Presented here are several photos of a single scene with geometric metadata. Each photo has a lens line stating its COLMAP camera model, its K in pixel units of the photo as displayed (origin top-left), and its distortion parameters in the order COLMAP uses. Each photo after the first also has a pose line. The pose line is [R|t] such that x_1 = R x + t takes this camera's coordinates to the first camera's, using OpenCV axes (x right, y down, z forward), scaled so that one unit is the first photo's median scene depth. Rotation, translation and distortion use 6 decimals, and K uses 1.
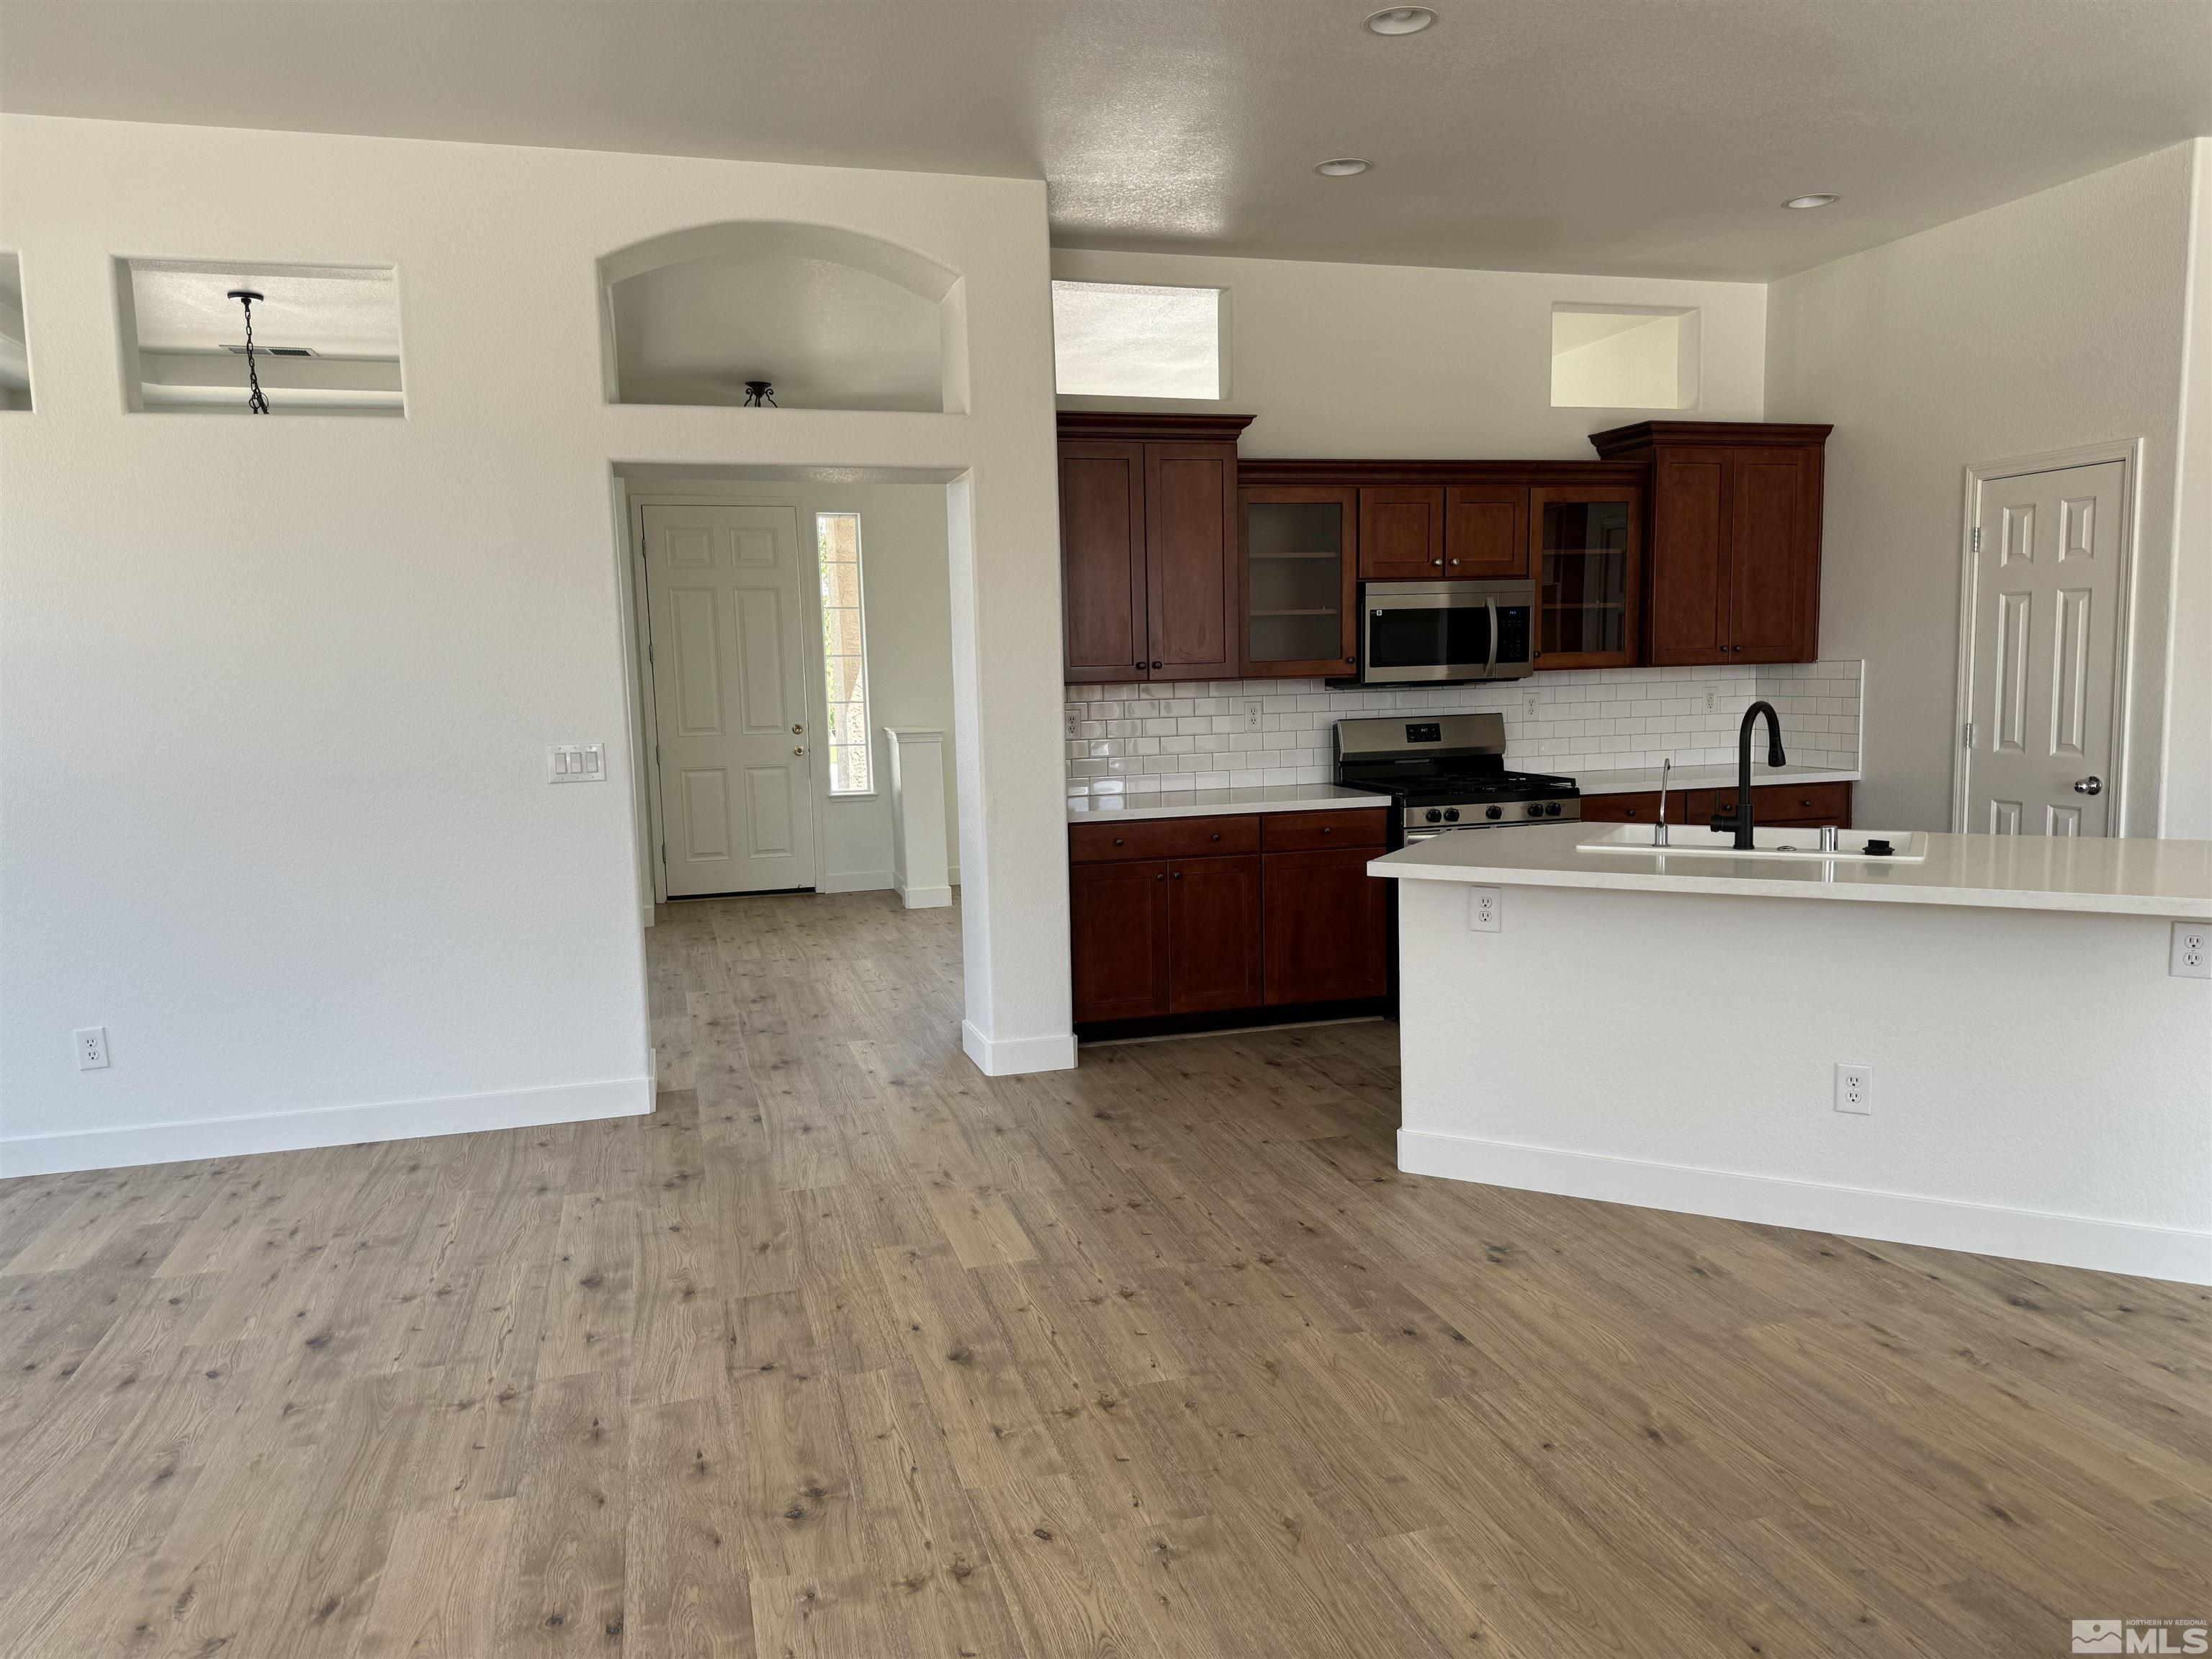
lens RADIAL K [[1547.2, 0, 1106.0], [0, 1547.2, 829.5], [0, 0, 1]] dist [0.093166, -0.116032]
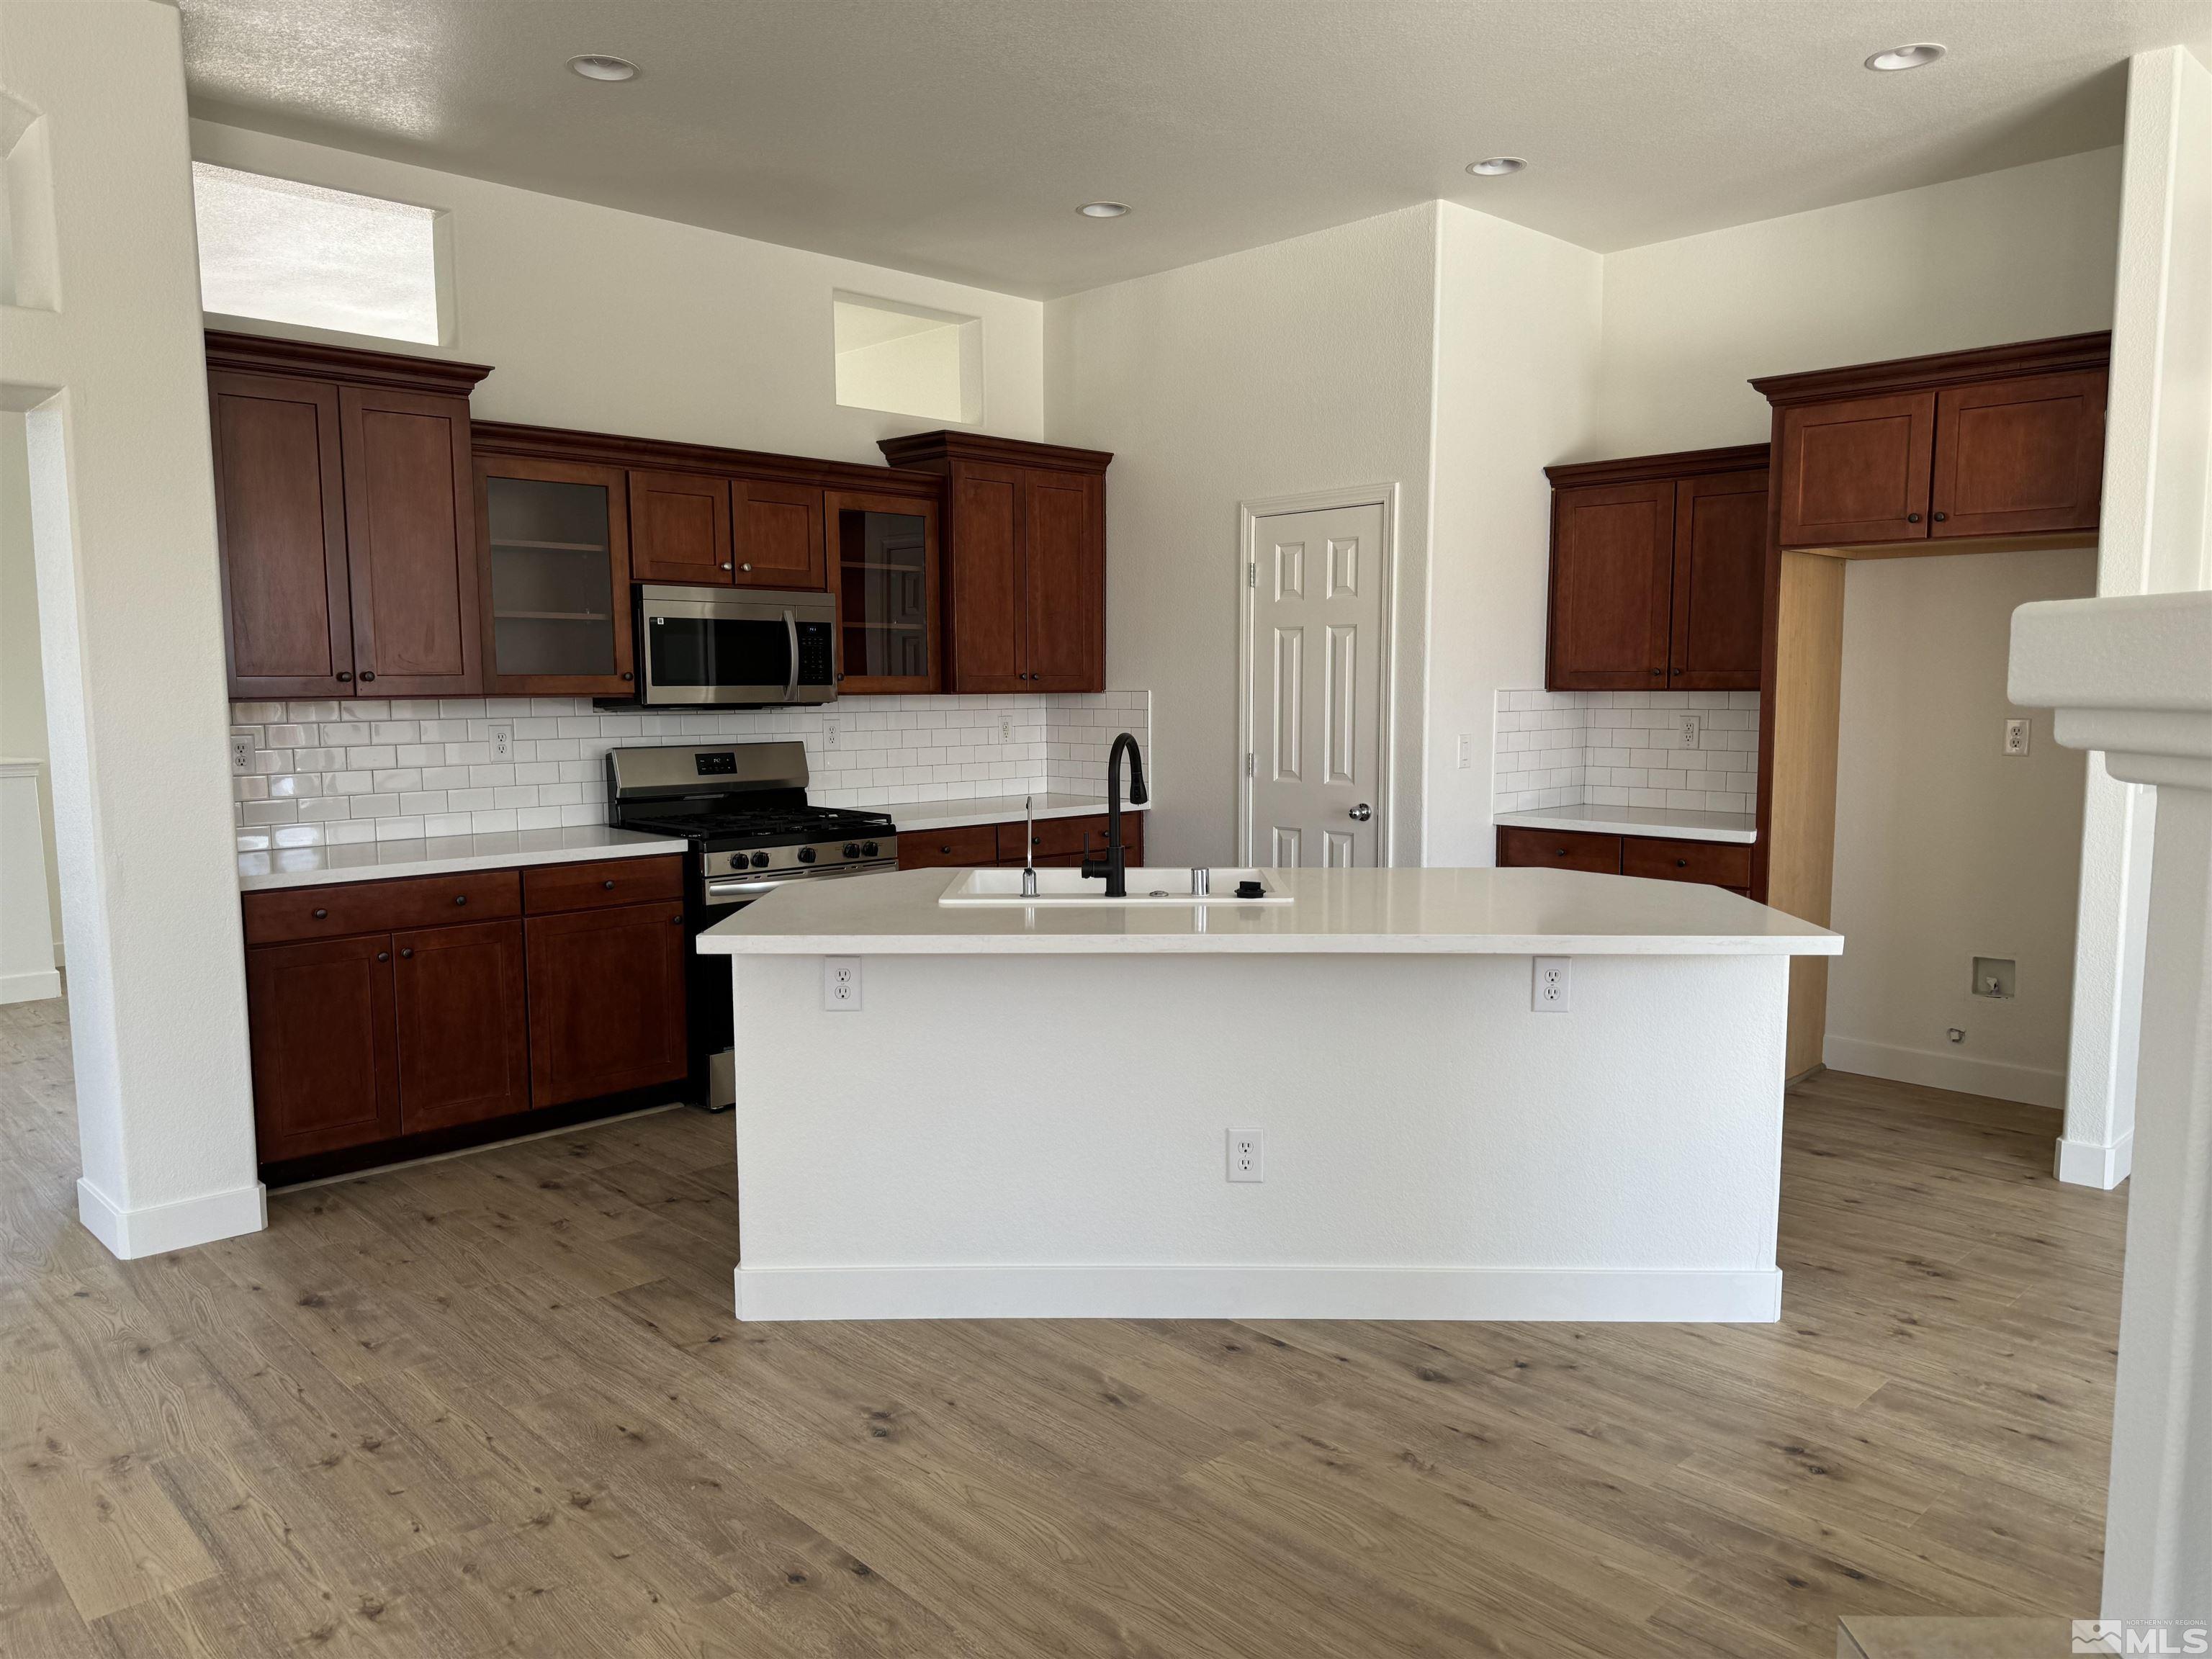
lens RADIAL K [[1551.8, 0, 1107.0], [0, 1551.8, 843.6], [0, 0, 1]] dist [0.049870, -0.066291]
pose [[0.884074, -0.029567, 0.466410, -0.006792], [0.033171, 0.999450, 0.000484, -0.012849], [-0.466168, 0.015044, 0.884568, 0.153613]]
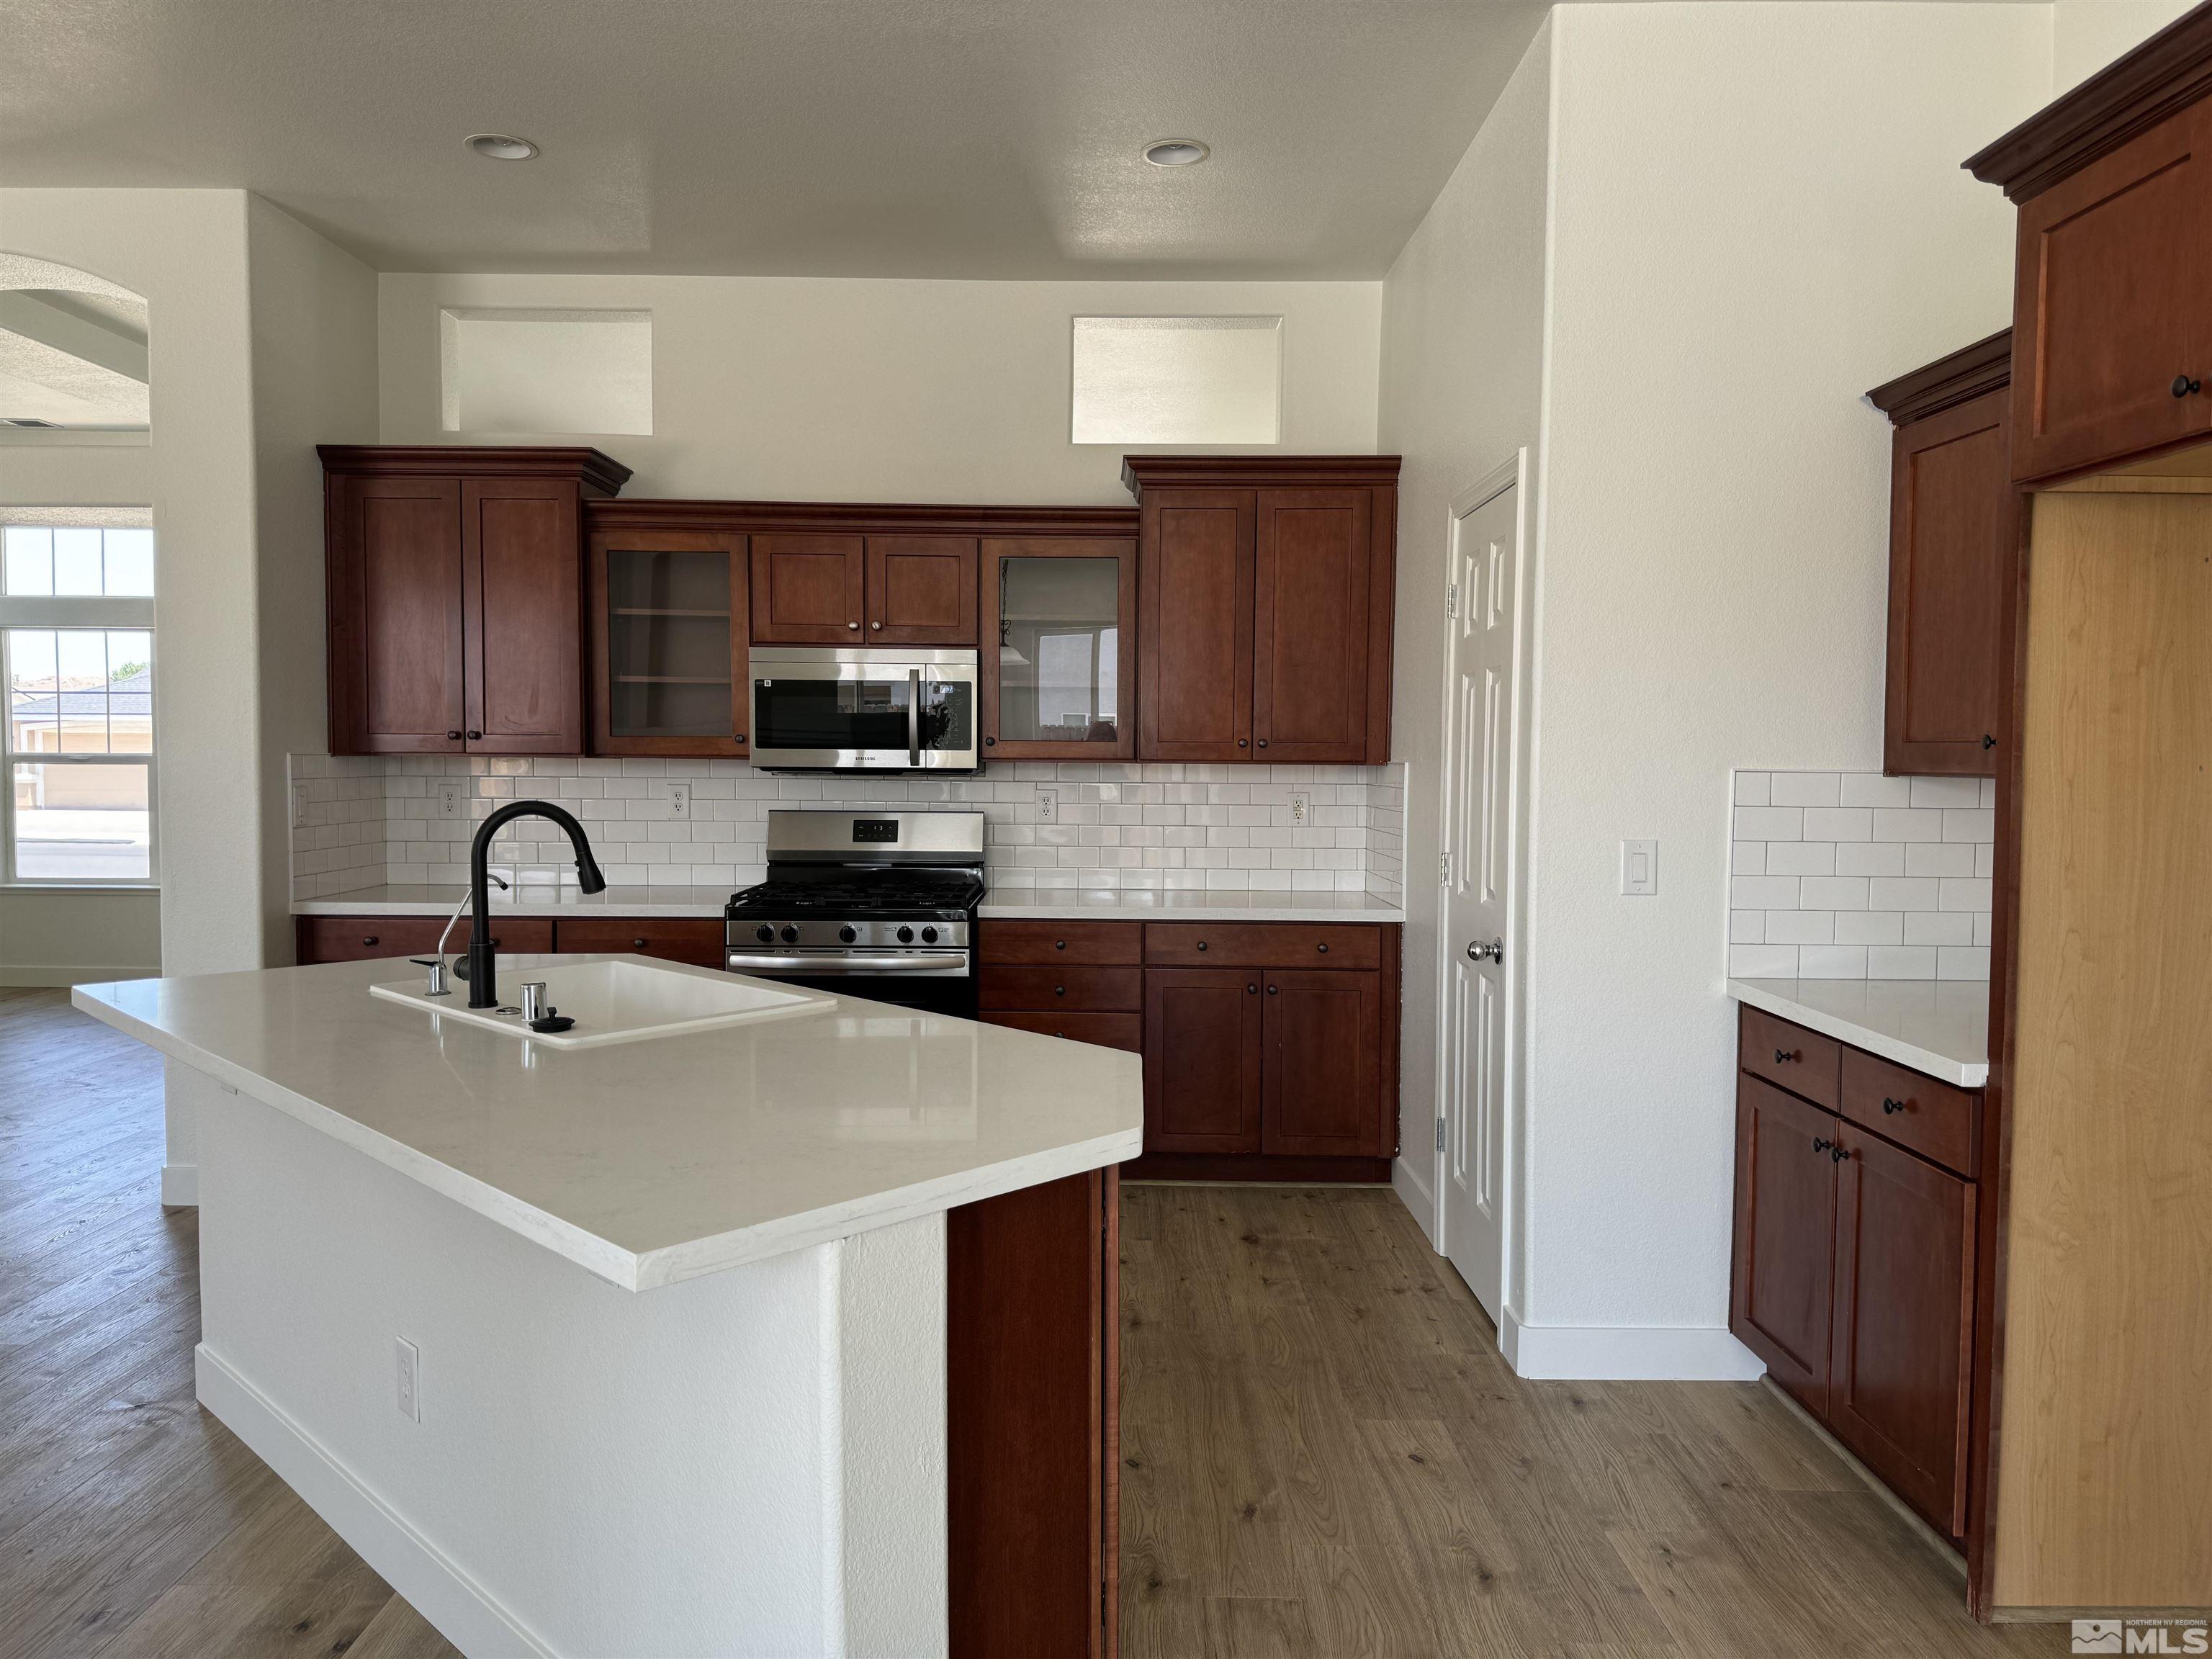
lens RADIAL K [[1565.3, 0, 1071.7], [0, 1565.3, 810.0], [0, 0, 1]] dist [0.162176, -0.173534]
pose [[0.956877, 0.045138, -0.286966, 0.600922], [-0.063056, 0.996575, -0.053503, -0.038856], [0.283568, 0.069291, 0.956445, 0.255179]]
